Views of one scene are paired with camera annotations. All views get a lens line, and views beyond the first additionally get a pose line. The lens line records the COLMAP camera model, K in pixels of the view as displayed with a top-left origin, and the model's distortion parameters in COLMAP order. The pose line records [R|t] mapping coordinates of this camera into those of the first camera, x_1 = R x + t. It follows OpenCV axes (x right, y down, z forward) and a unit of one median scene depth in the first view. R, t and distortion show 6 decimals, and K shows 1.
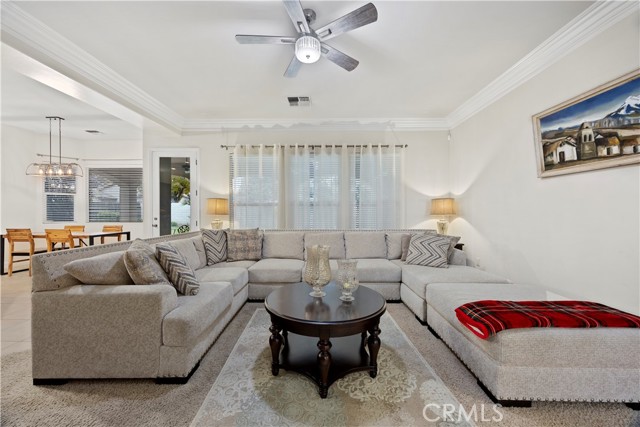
lens RADIAL K [[243.7, 0, 319.3], [0, 243.7, 213.4], [0, 0, 1]] dist [-0.000233, -0.000487]
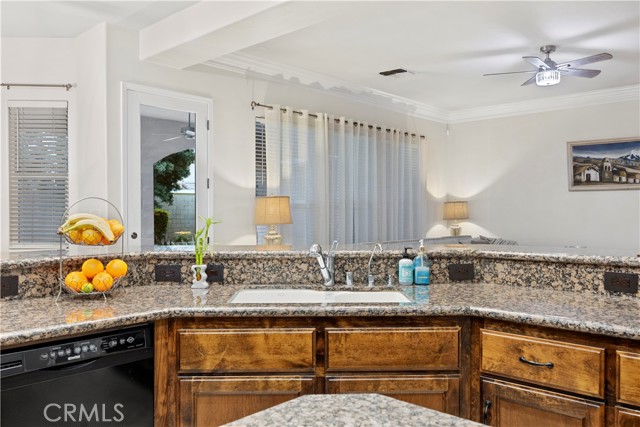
lens RADIAL K [[521.2, 0, 319.4], [0, 521.2, 215.2], [0, 0, 1]] dist [0.004765, -0.002263]
pose [[0.669466, -0.007338, 0.742807, -1.294768], [0.006018, 0.999972, 0.004455, -0.021640], [-0.742819, 0.001488, 0.669491, 0.079818]]
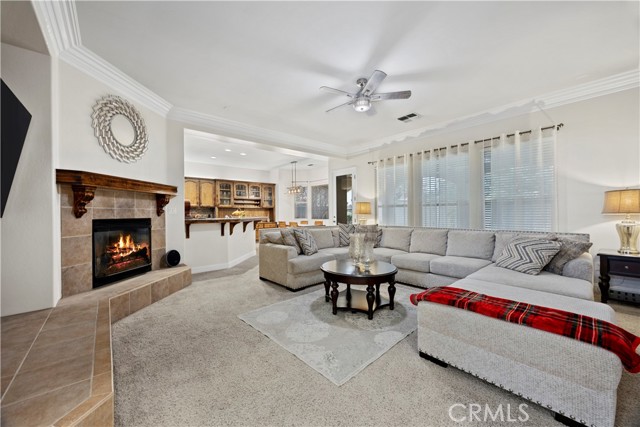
lens RADIAL K [[243.7, 0, 318.9], [0, 243.7, 213.9], [0, 0, 1]] dist [-0.000233, -0.000487]
pose [[0.665396, -0.002561, -0.746486, 0.447285], [0.005574, 0.999983, 0.001538, 0.000839], [0.746470, -0.005184, 0.665399, -0.100349]]
